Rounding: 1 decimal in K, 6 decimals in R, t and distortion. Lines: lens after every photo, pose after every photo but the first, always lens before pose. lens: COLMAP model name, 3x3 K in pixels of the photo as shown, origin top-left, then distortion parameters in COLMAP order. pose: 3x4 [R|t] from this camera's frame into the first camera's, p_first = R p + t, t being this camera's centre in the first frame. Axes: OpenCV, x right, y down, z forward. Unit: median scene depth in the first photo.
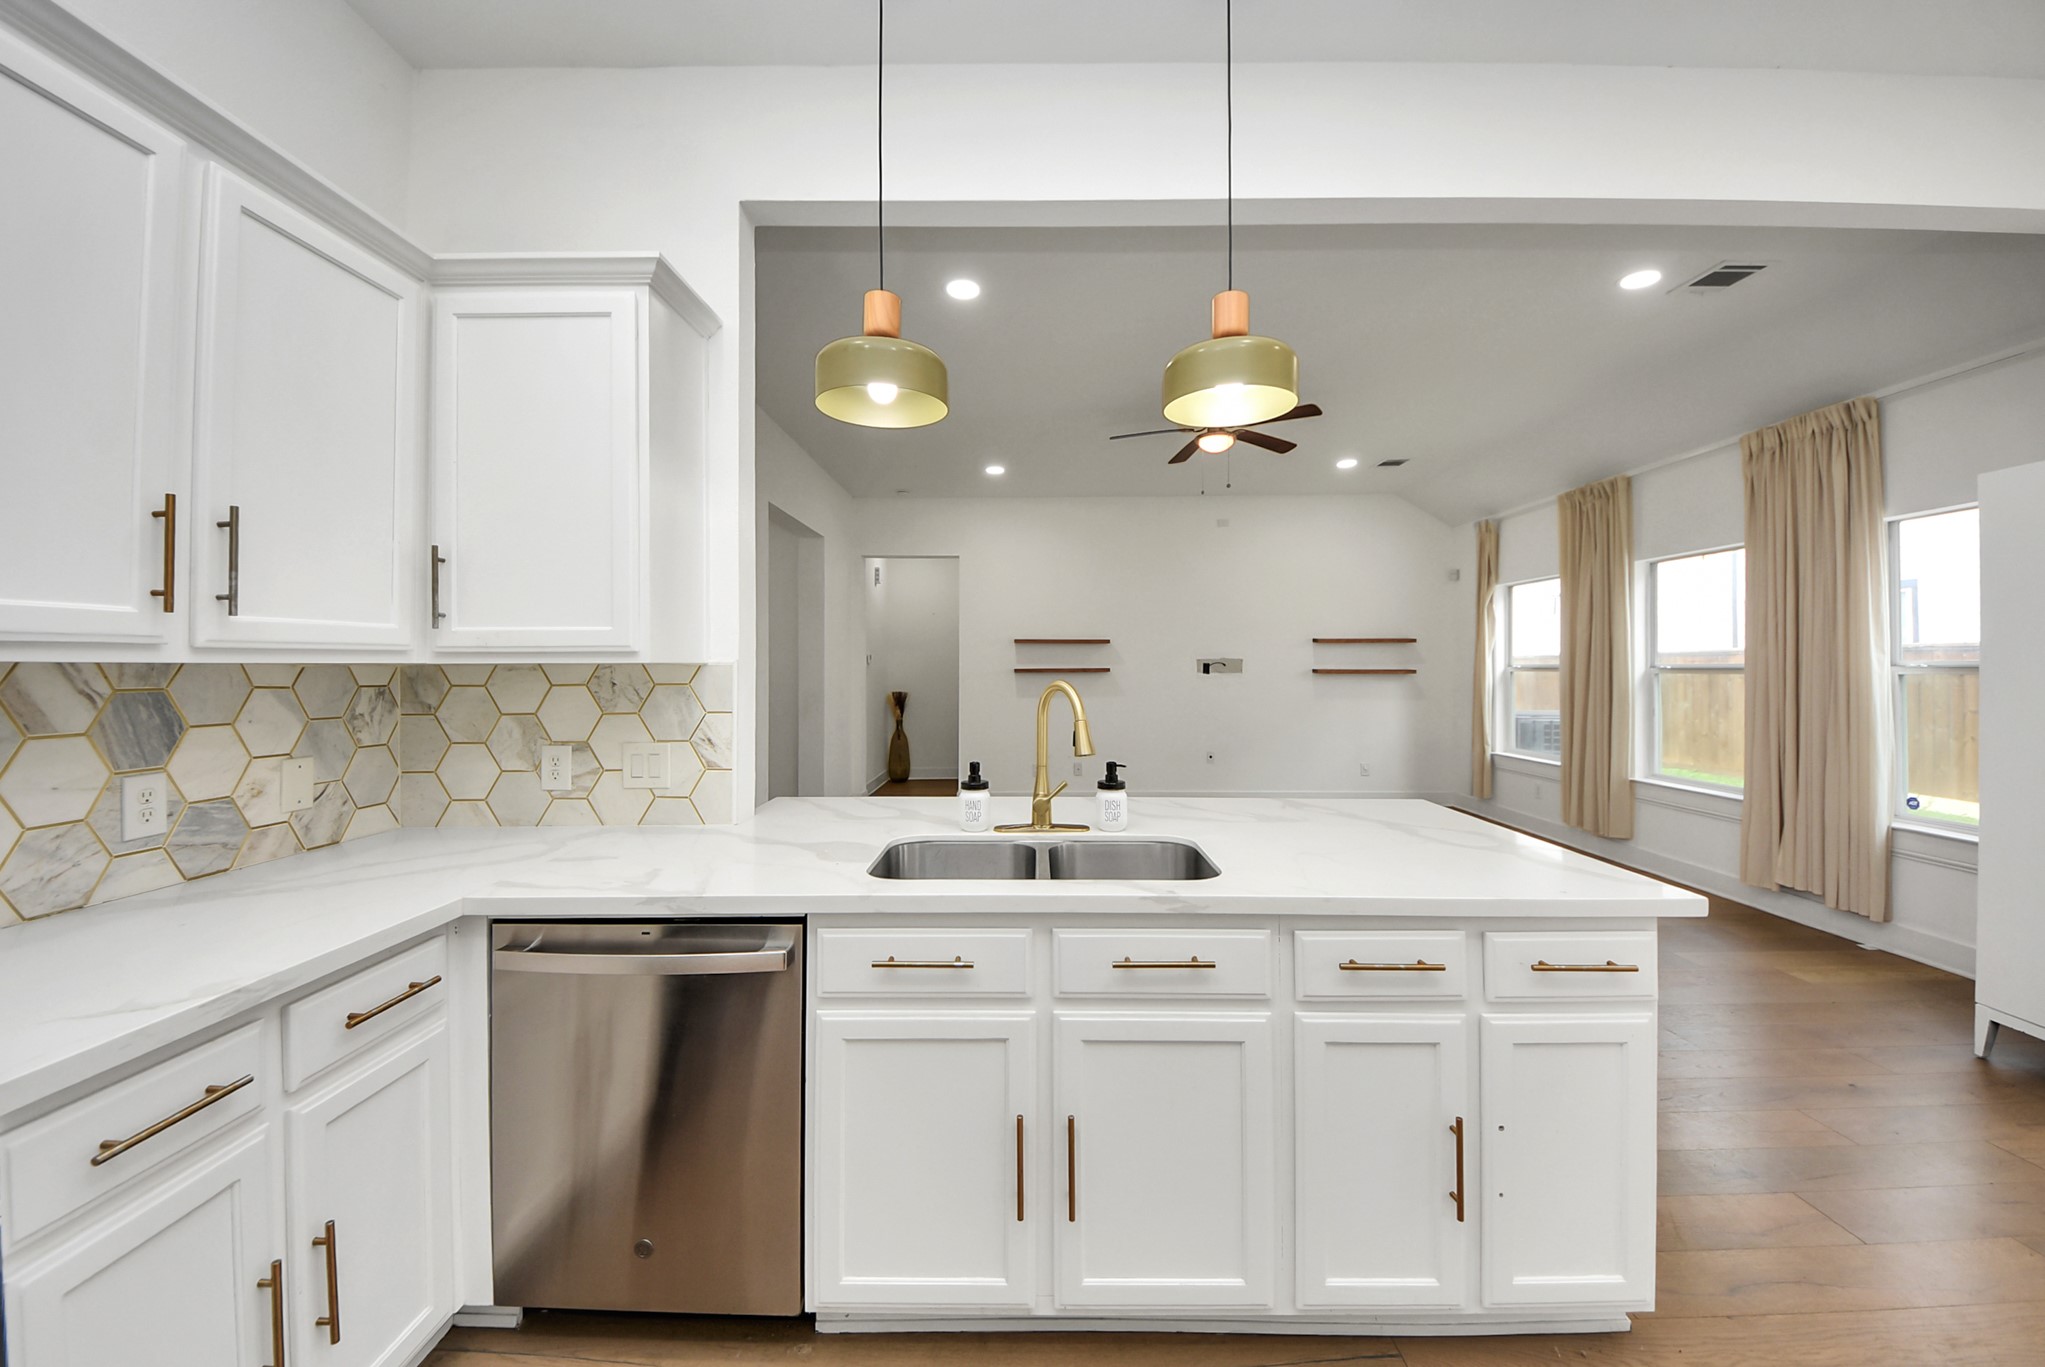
lens RADIAL K [[750.5, 0, 1009.5], [0, 750.5, 659.7], [0, 0, 1]] dist [0.043524, -0.026892]
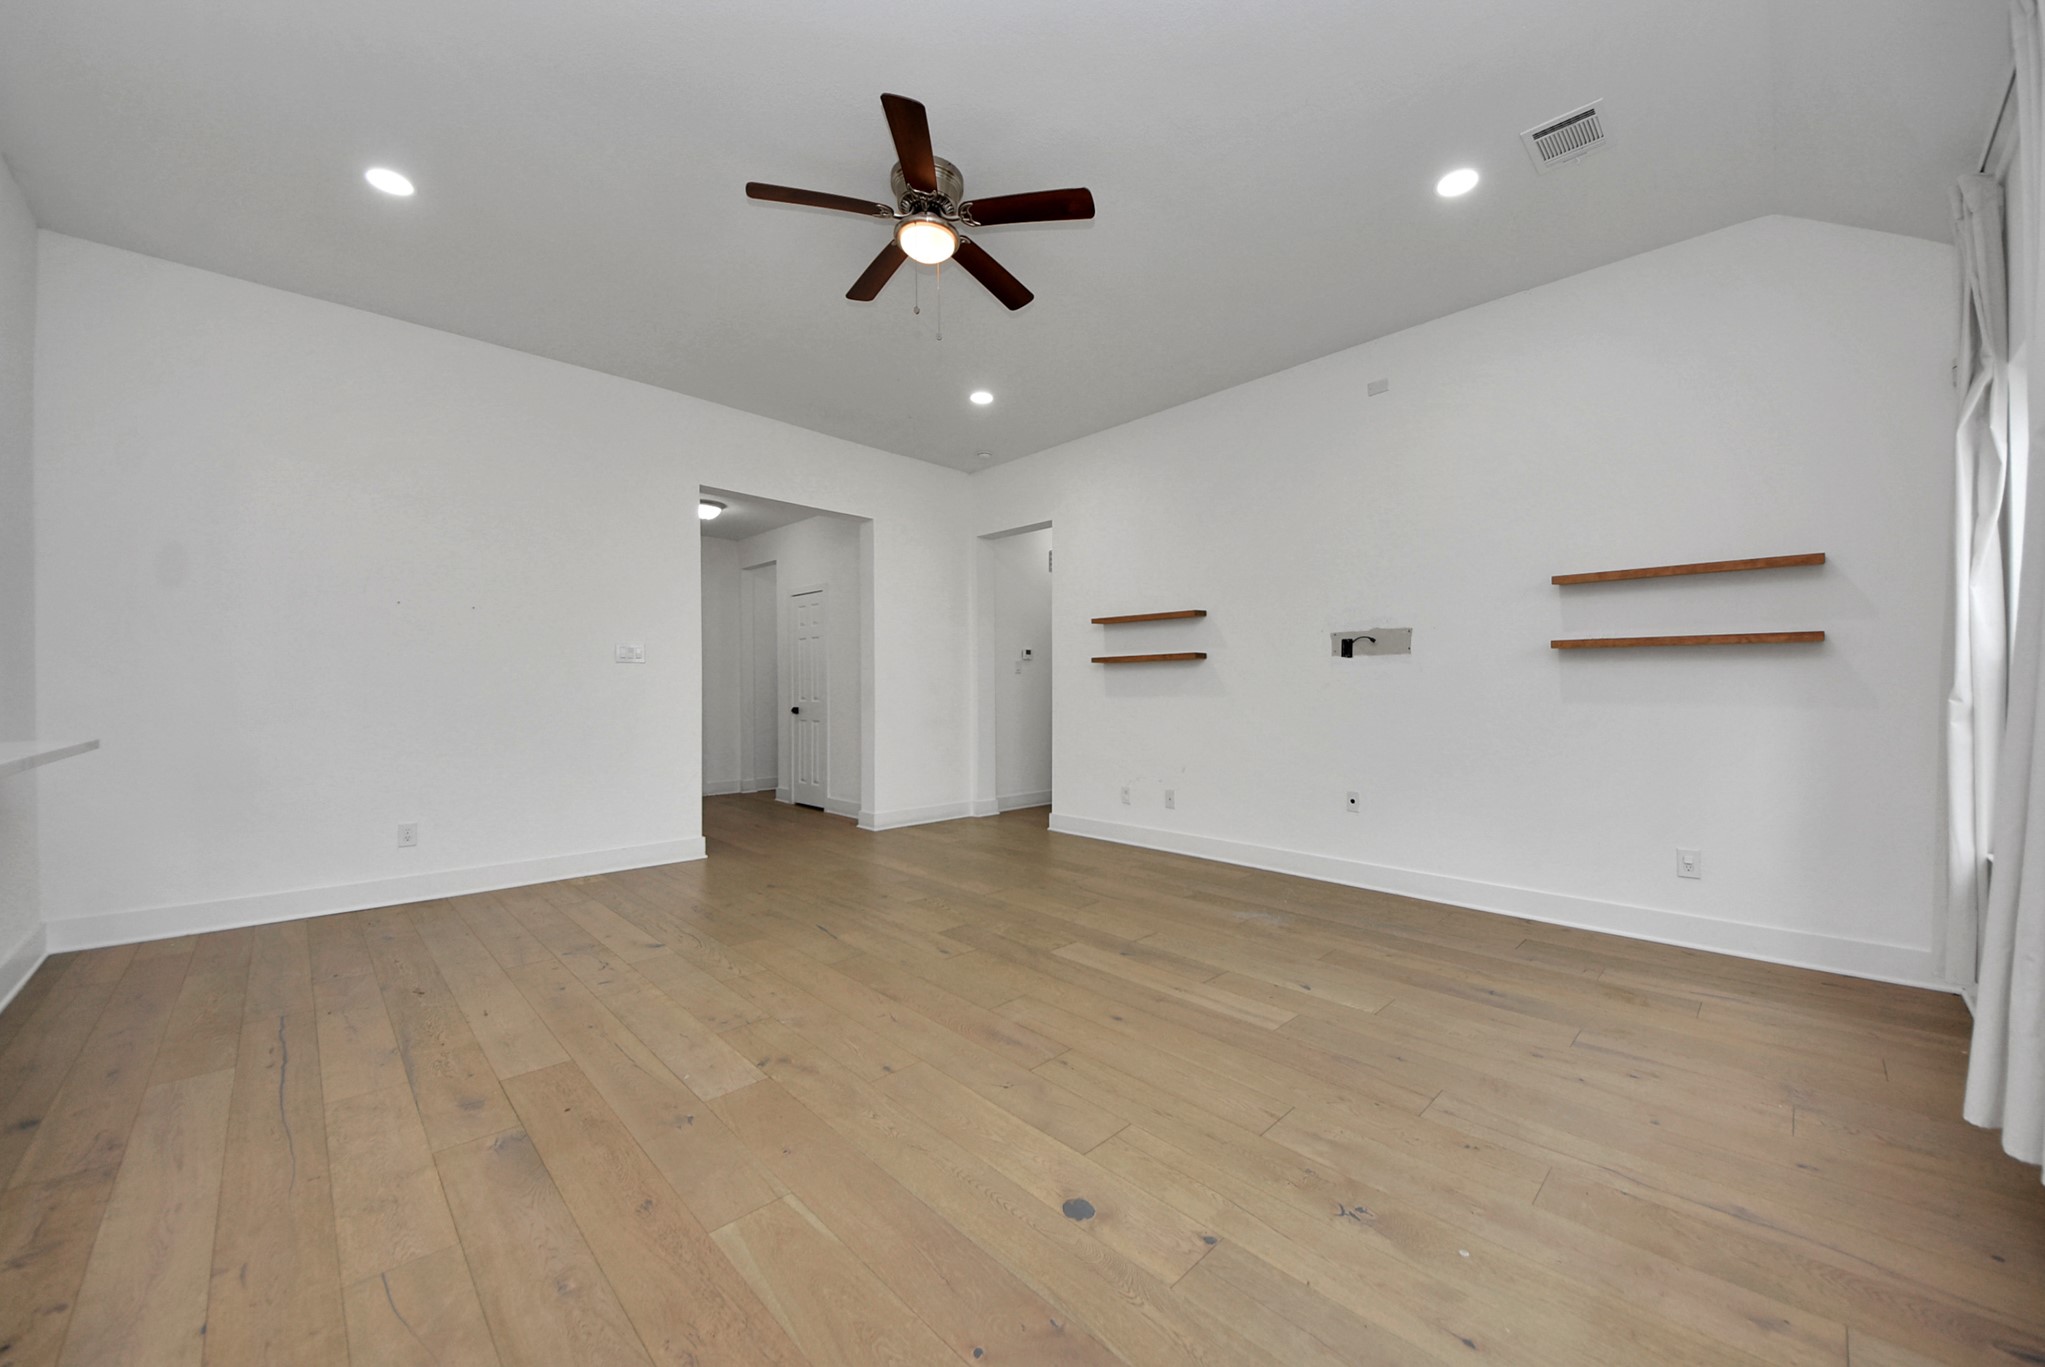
lens RADIAL K [[756.3, 0, 1034.1], [0, 756.3, 688.9], [0, 0, 1]] dist [0.045955, -0.025764]
pose [[0.707278, 0.000673, -0.706935, 1.649398], [0.005045, 0.999969, 0.005999, 0.124945], [0.706917, -0.007810, 0.707253, 1.335551]]
